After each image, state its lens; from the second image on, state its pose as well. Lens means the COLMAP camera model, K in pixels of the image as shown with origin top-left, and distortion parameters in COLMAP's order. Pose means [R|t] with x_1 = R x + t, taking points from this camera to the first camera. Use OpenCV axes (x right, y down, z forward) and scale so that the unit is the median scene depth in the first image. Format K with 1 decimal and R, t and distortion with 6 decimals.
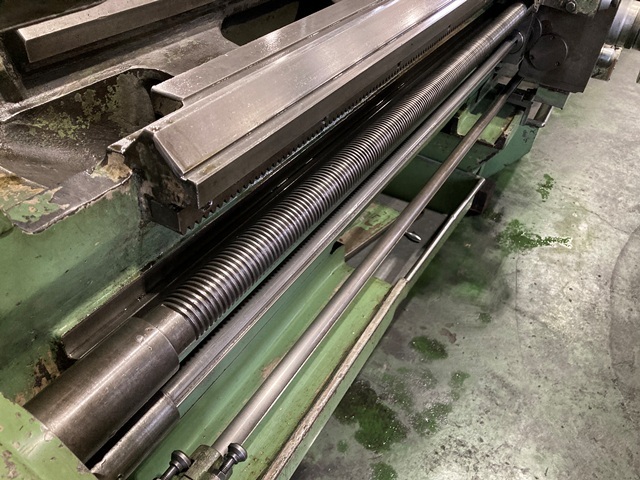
lens RADIAL K [[517.6, 0, 323.6], [0, 517.6, 243.6], [0, 0, 1]] dist [0.017640, 0.007484]
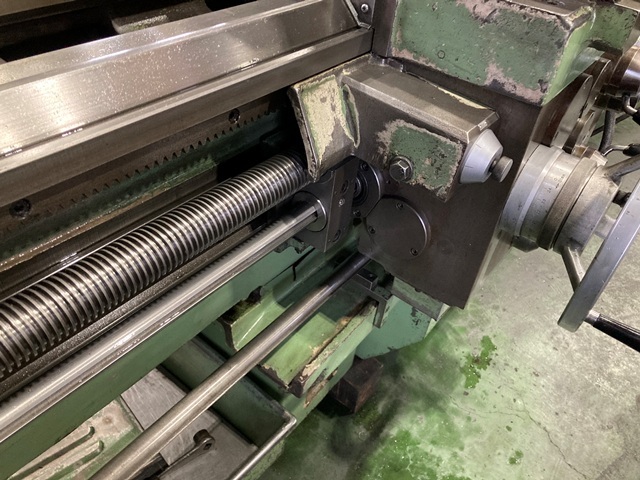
lens RADIAL K [[523.1, 0, 320.0], [0, 523.1, 240.0], [0, 0, 1]] dist [0.013727, -0.004434]
pose [[0.991752, 0.092861, -0.088344, 0.278407], [-0.095013, 0.995266, -0.020467, -0.233241], [0.086026, 0.028692, 0.995880, 0.329035]]
